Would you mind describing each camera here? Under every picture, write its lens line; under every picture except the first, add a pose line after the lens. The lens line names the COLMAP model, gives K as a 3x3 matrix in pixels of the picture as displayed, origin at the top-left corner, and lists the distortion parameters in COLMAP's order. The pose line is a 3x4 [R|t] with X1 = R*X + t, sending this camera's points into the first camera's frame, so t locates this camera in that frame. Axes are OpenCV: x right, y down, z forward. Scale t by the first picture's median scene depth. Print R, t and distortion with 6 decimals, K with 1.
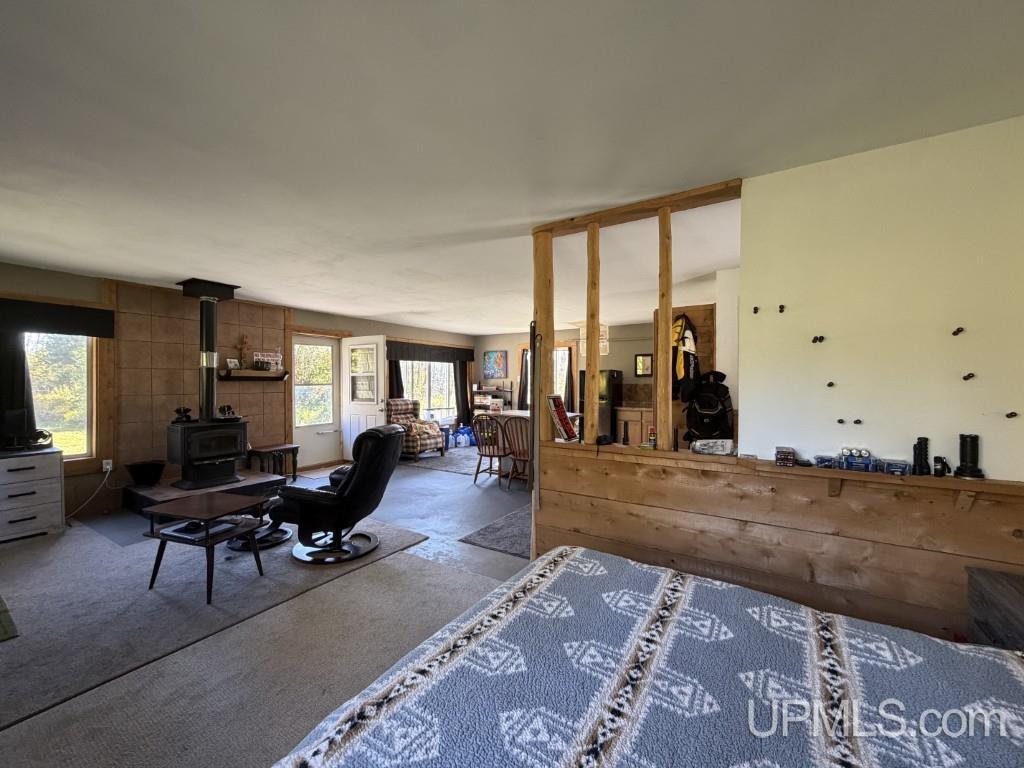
lens RADIAL K [[407.6, 0, 508.5], [0, 407.6, 385.0], [0, 0, 1]] dist [0.000623, 0.000084]
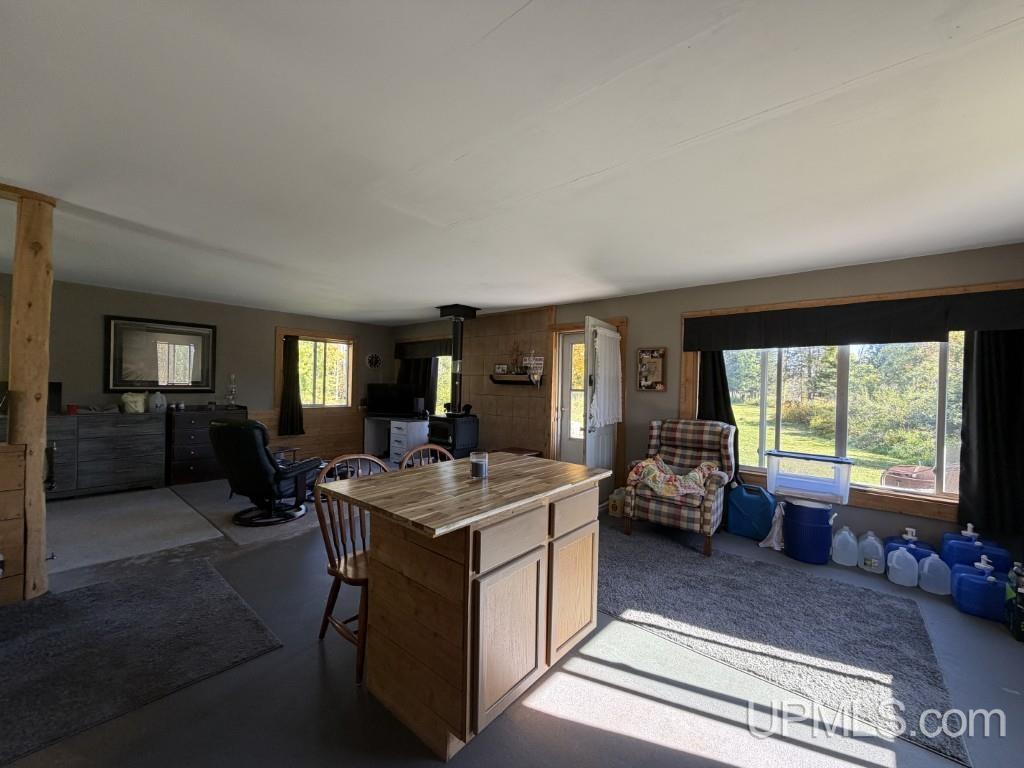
lens RADIAL K [[407.6, 0, 509.0], [0, 407.6, 383.4], [0, 0, 1]] dist [0.000623, 0.000084]
pose [[-0.137860, -0.005804, -0.990435, 0.445711], [-0.026496, 0.999647, -0.002170, -0.011291], [0.990097, 0.025943, -0.137965, 1.190502]]
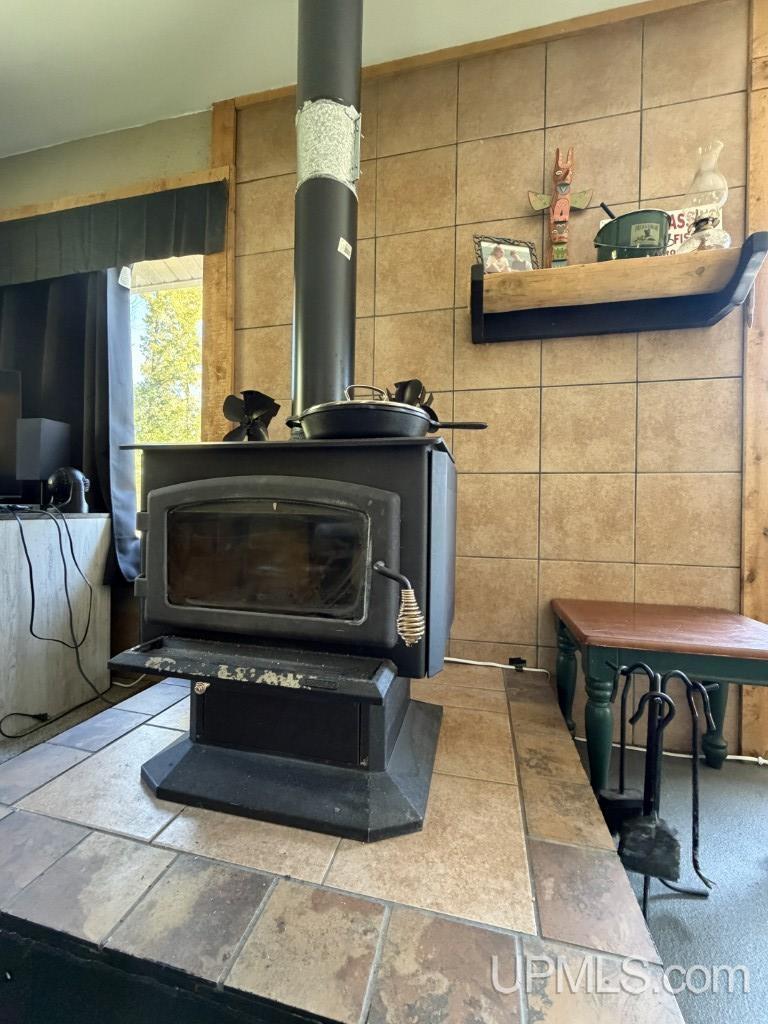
lens RADIAL K [[407.6, 0, 382.5], [0, 407.6, 509.6], [0, 0, 1]] dist [0.000623, 0.000084]
pose [[0.338808, 0.011872, -0.940781, -0.465339], [-0.018804, 0.999806, 0.005844, 0.104956], [0.940668, 0.015711, 0.338966, 0.851655]]
